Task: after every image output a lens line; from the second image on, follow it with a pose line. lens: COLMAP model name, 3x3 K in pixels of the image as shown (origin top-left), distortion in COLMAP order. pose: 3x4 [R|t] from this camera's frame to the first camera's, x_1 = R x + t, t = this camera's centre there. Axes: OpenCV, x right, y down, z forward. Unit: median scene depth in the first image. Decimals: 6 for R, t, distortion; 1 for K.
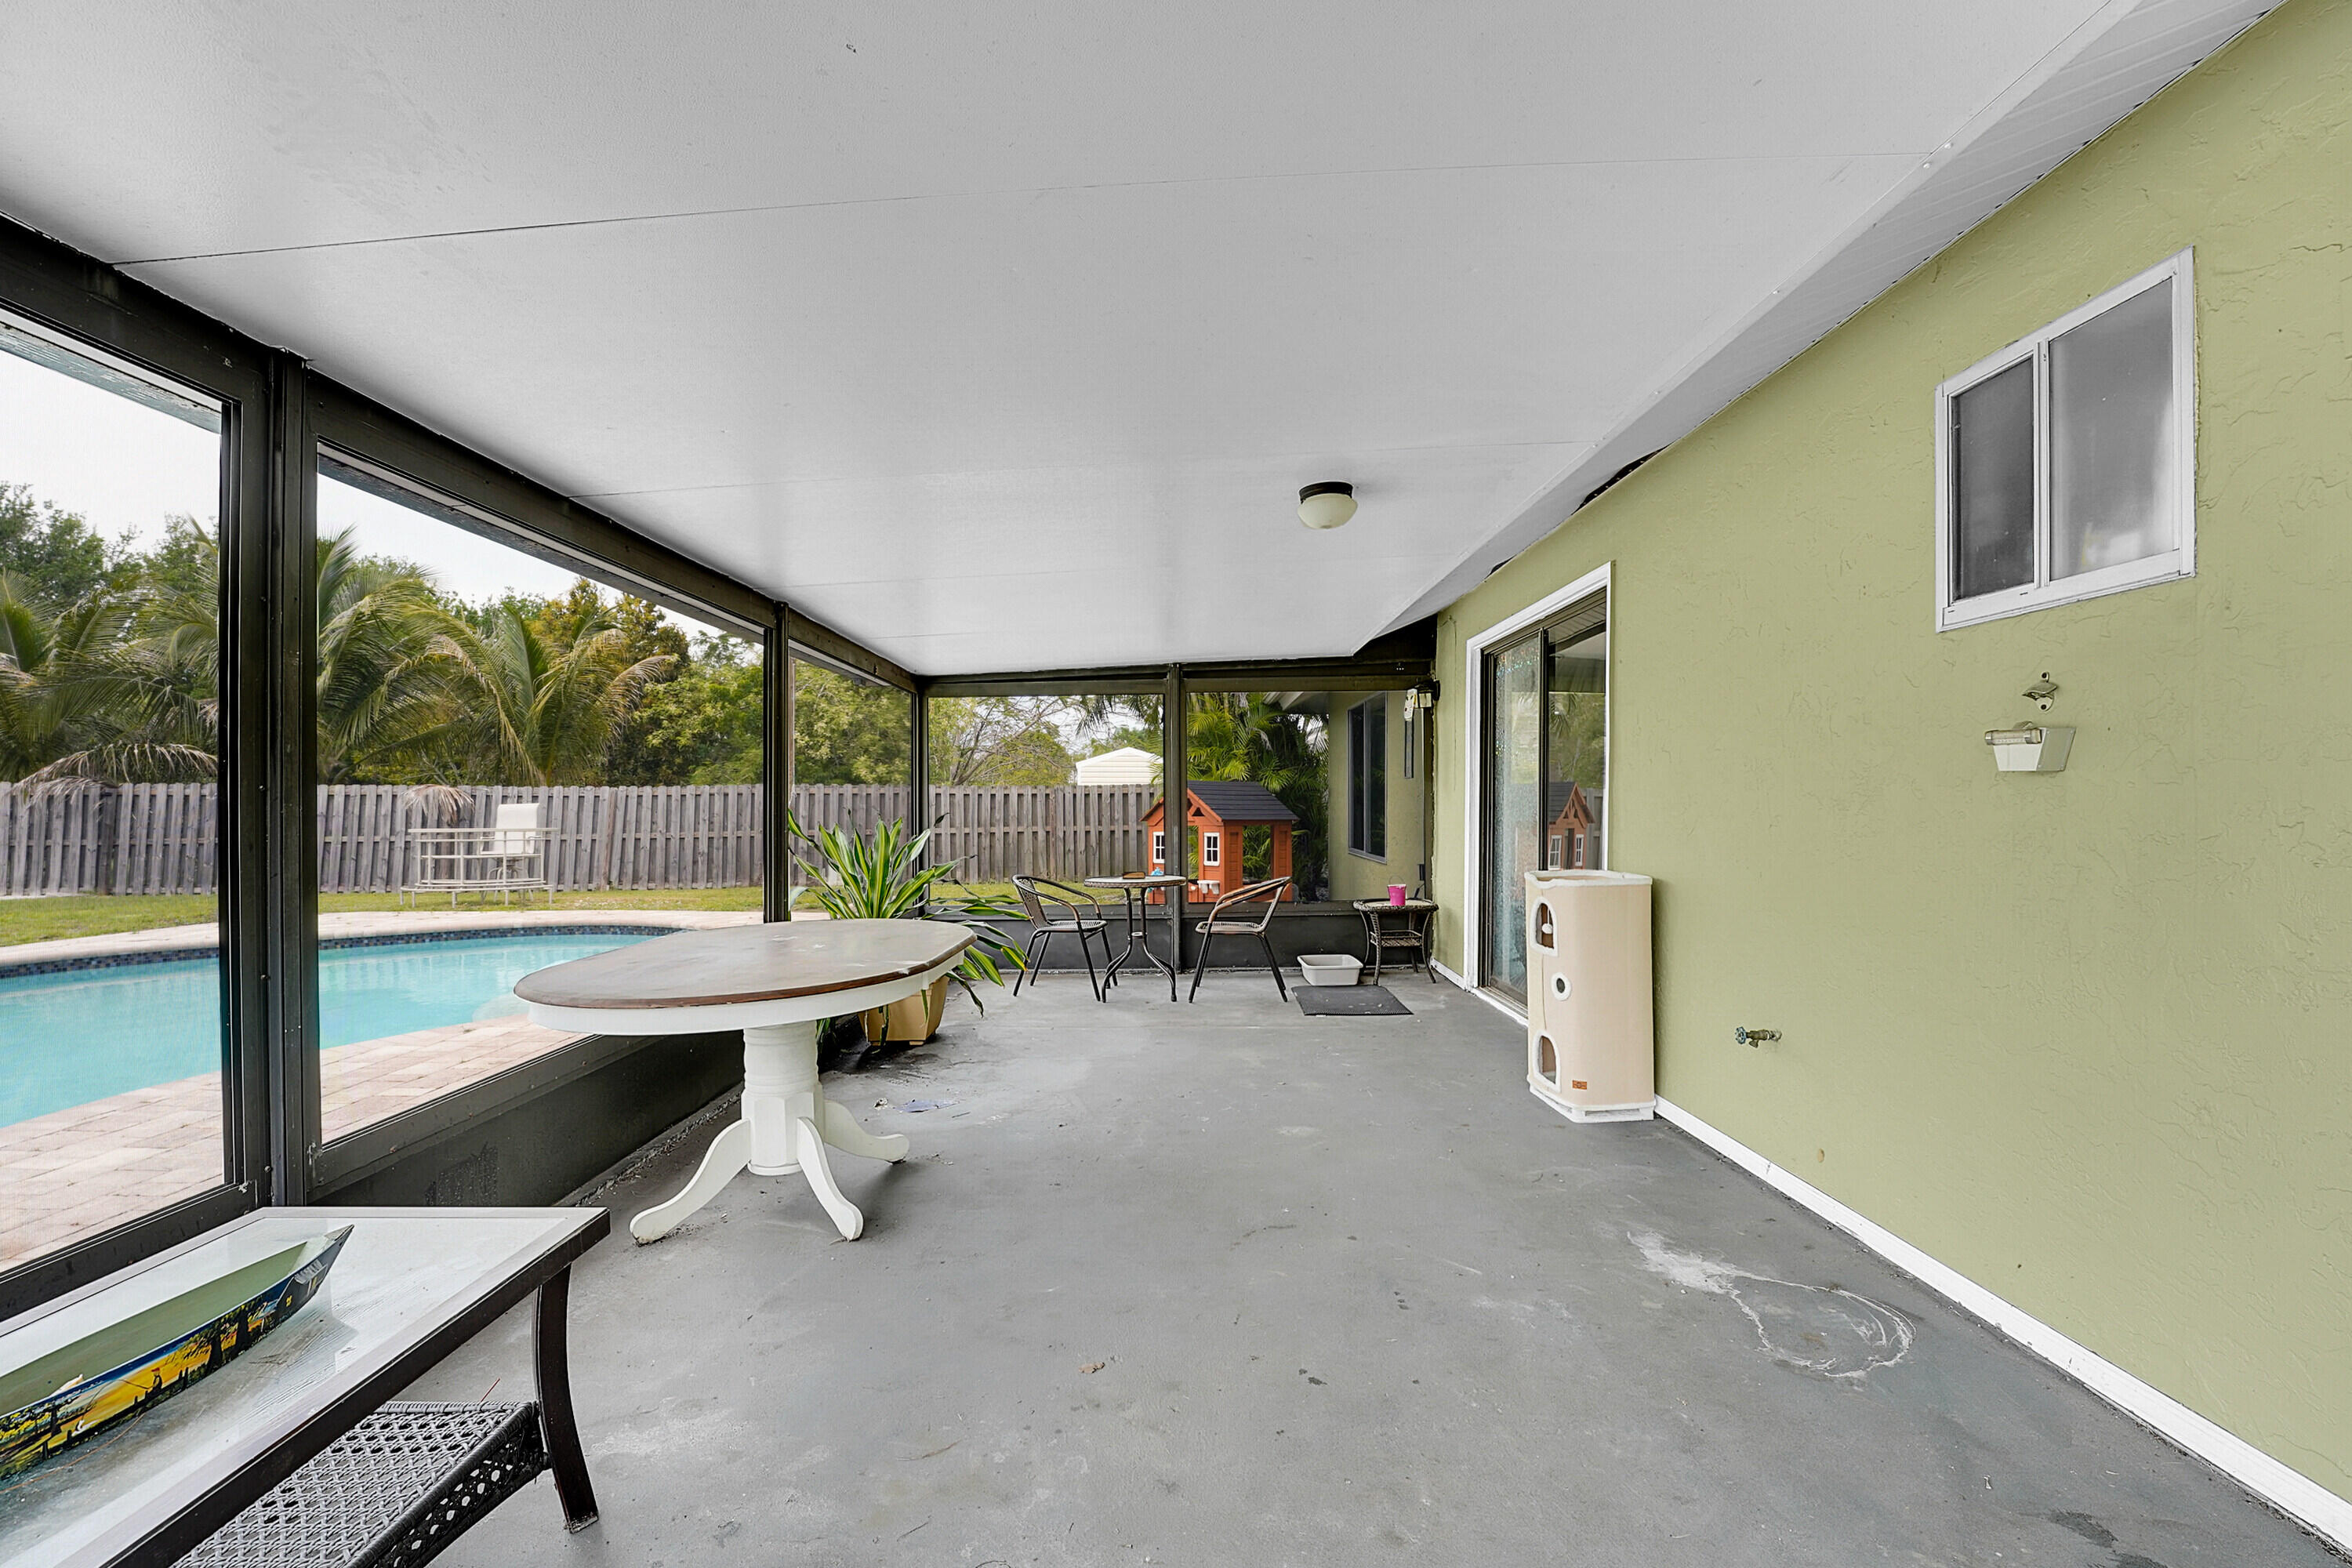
lens RADIAL K [[955.8, 0, 1159.4], [0, 955.8, 809.3], [0, 0, 1]] dist [-0.034858, 0.006903]
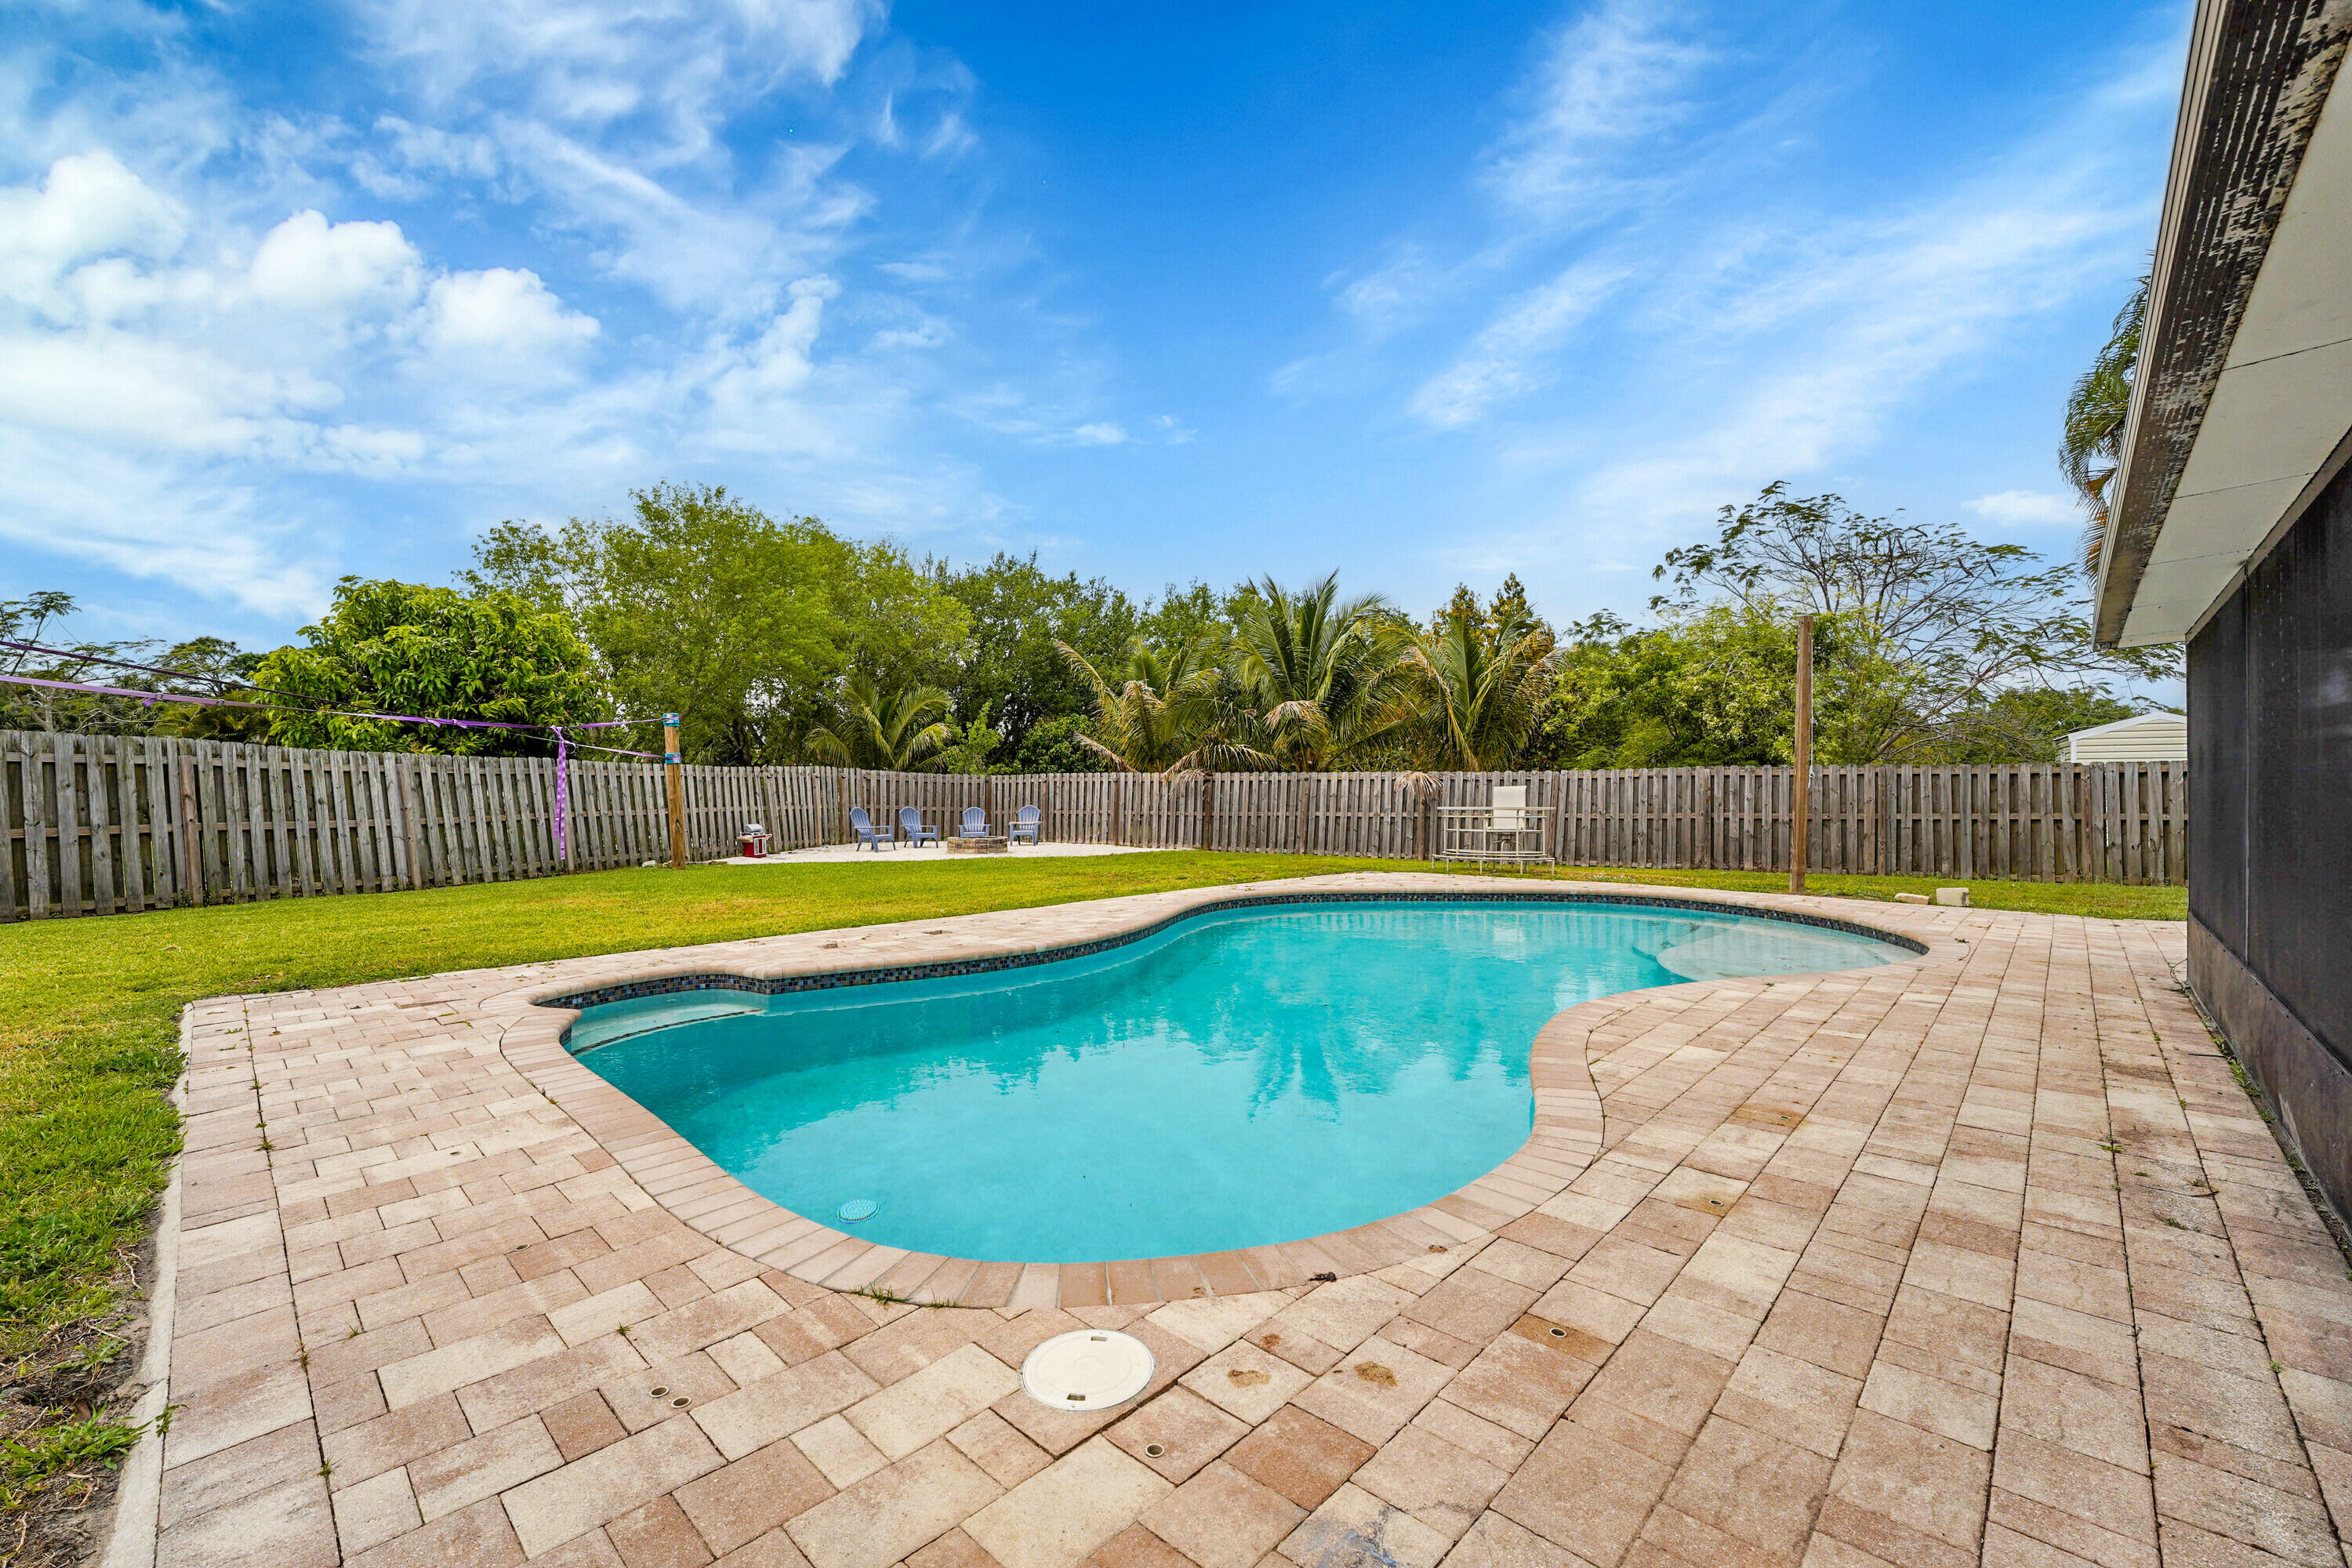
lens RADIAL K [[947.7, 0, 1188.0], [0, 947.7, 791.6], [0, 0, 1]] dist [-0.024246, 0.000305]
pose [[0.736981, 0.001483, -0.675912, -0.225739], [-0.003175, 0.999994, -0.001269, 0.004249], [0.675906, 0.003081, 0.736981, -0.134766]]
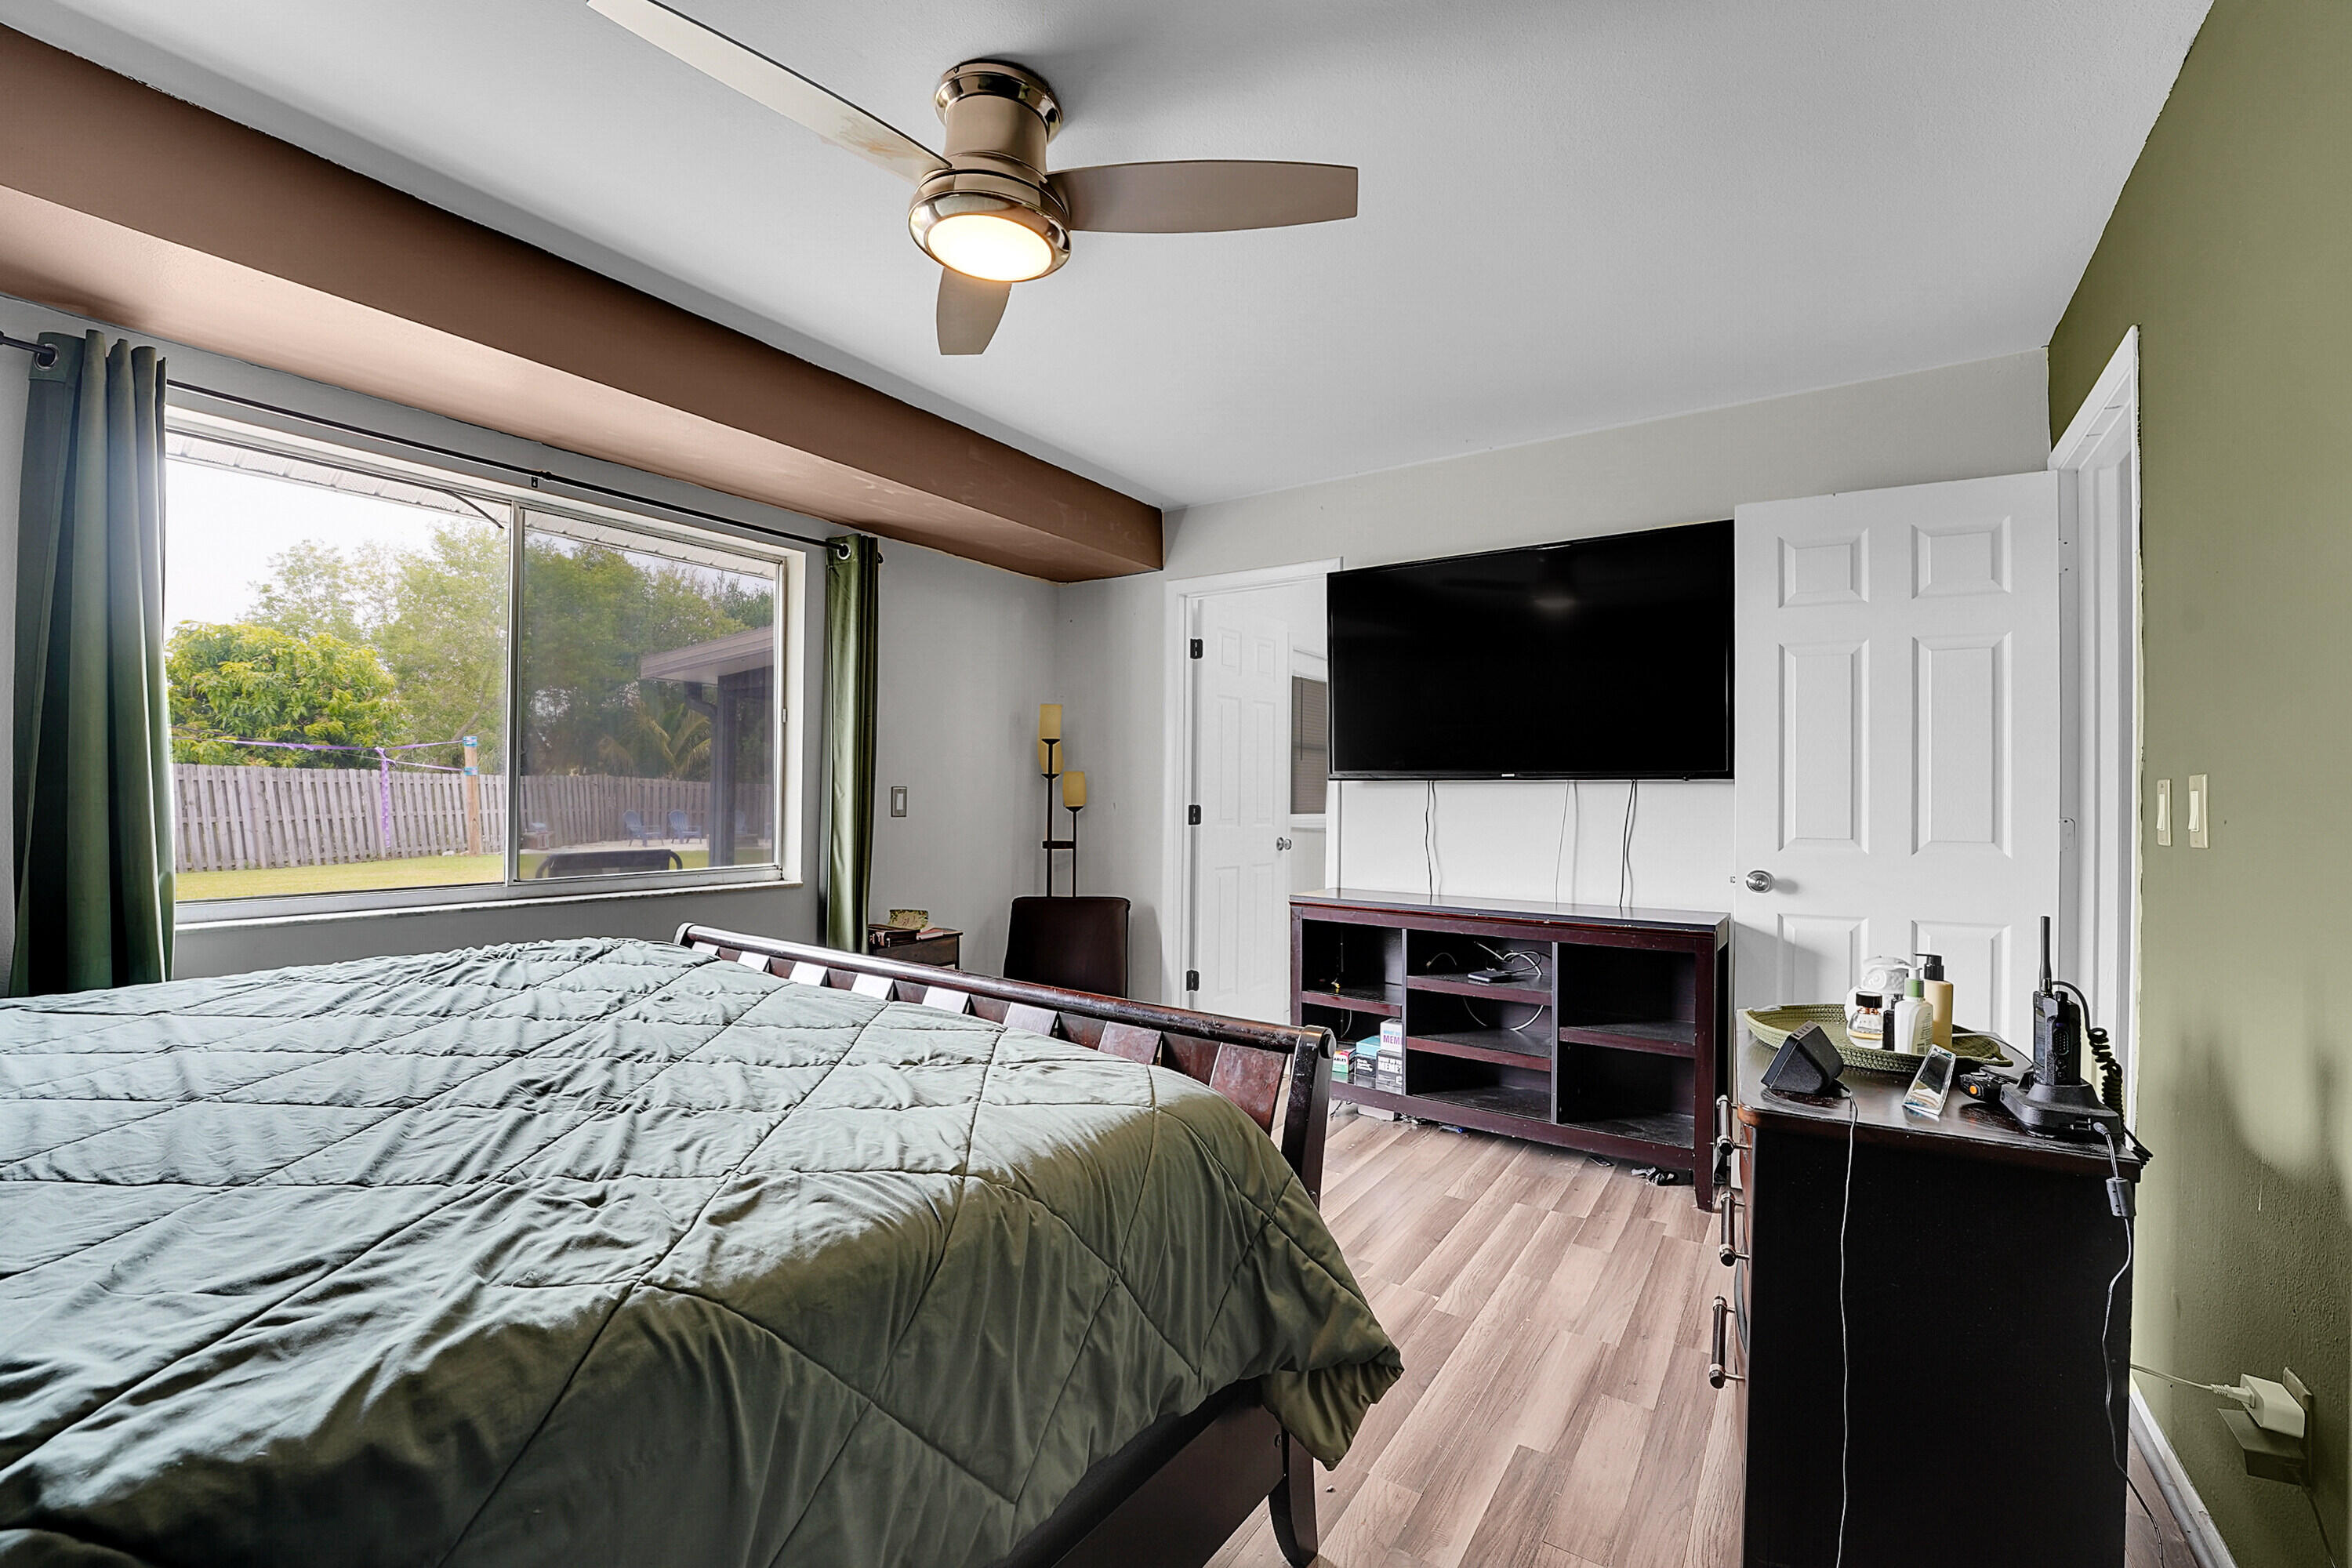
lens RADIAL K [[975.8, 0, 1173.2], [0, 975.8, 792.6], [0, 0, 1]] dist [-0.016984, 0.000428]
pose [[0.825997, 0.005252, -0.563650, 0.412172], [-0.010256, 0.999931, -0.005712, -0.005599], [0.563581, 0.010499, 0.825994, -0.389470]]
